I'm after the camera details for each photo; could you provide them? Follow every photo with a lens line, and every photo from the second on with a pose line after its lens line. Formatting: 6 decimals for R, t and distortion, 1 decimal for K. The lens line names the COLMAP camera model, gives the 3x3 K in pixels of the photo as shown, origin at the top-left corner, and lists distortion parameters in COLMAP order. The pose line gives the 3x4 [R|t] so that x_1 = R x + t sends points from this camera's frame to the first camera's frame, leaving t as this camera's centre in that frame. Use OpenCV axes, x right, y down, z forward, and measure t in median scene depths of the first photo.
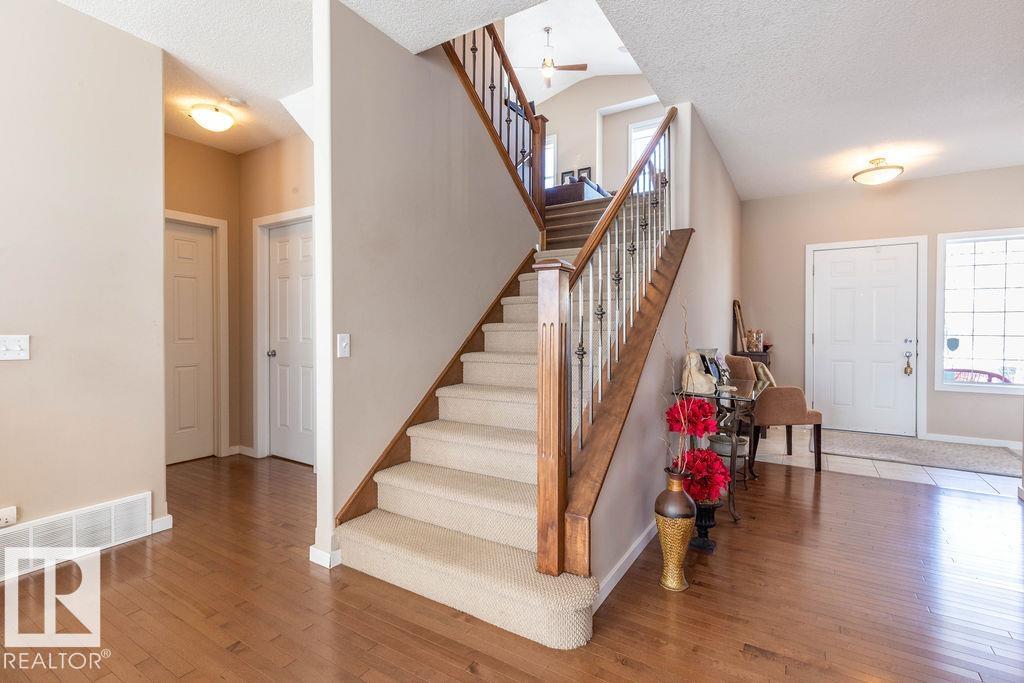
lens RADIAL K [[471.7, 0, 512.1], [0, 471.7, 328.0], [0, 0, 1]] dist [0.001075, -0.000171]
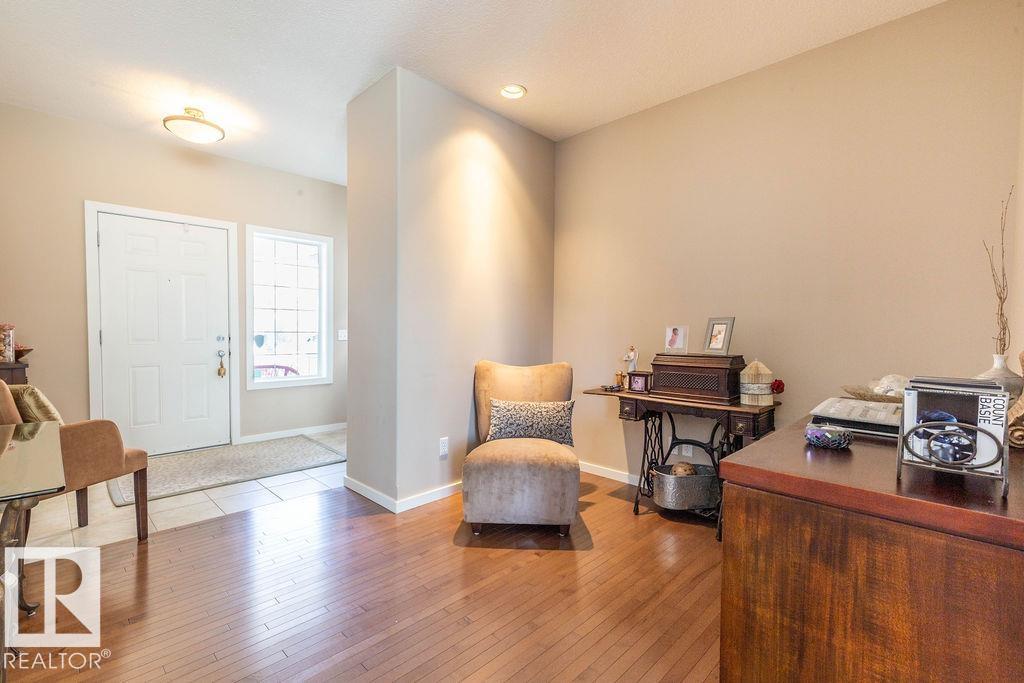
lens RADIAL K [[462.9, 0, 510.2], [0, 462.9, 347.3], [0, 0, 1]] dist [0.001061, 0.000255]
pose [[0.218524, -0.039092, 0.975048, 0.107553], [-0.009158, 0.999071, 0.042107, 0.002288], [-0.975789, -0.018131, 0.217963, 0.281515]]
